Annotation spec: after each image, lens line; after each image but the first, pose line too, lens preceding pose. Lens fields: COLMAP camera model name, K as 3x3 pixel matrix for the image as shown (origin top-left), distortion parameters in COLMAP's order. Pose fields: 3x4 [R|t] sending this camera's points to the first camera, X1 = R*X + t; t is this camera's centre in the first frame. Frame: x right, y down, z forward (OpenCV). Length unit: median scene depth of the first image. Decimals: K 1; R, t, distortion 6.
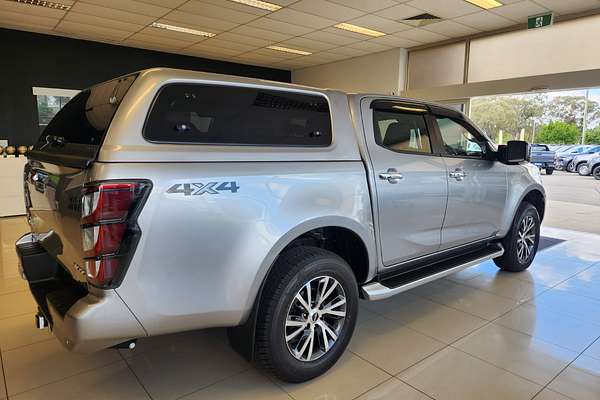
lens RADIAL K [[407.8, 0, 293.7], [0, 407.8, 195.6], [0, 0, 1]] dist [0.041598, -0.004781]
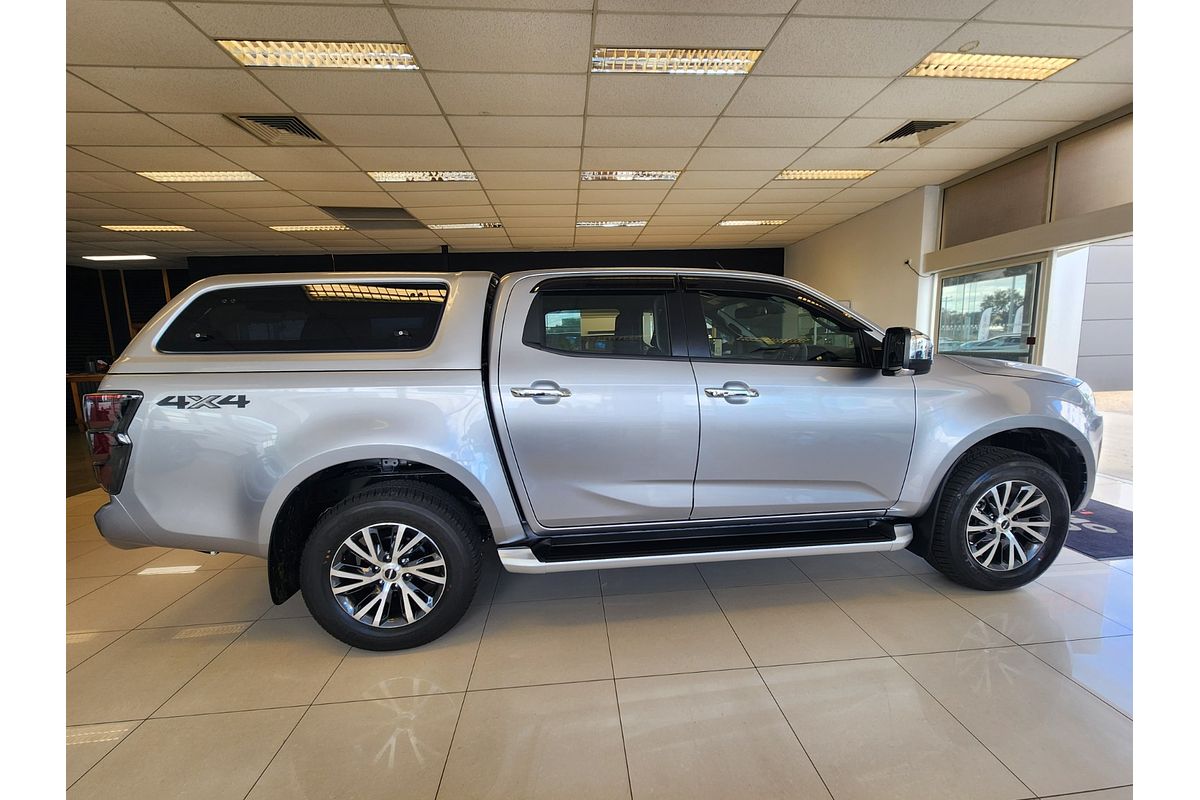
lens RADIAL K [[451.1, 0, 599.0], [0, 451.1, 401.4], [0, 0, 1]] dist [0.000157, 0.000071]
pose [[0.820902, 0.037655, -0.569826, 0.839550], [-0.042106, 0.999099, 0.005364, -0.047147], [0.569515, 0.019590, 0.821748, 0.521098]]
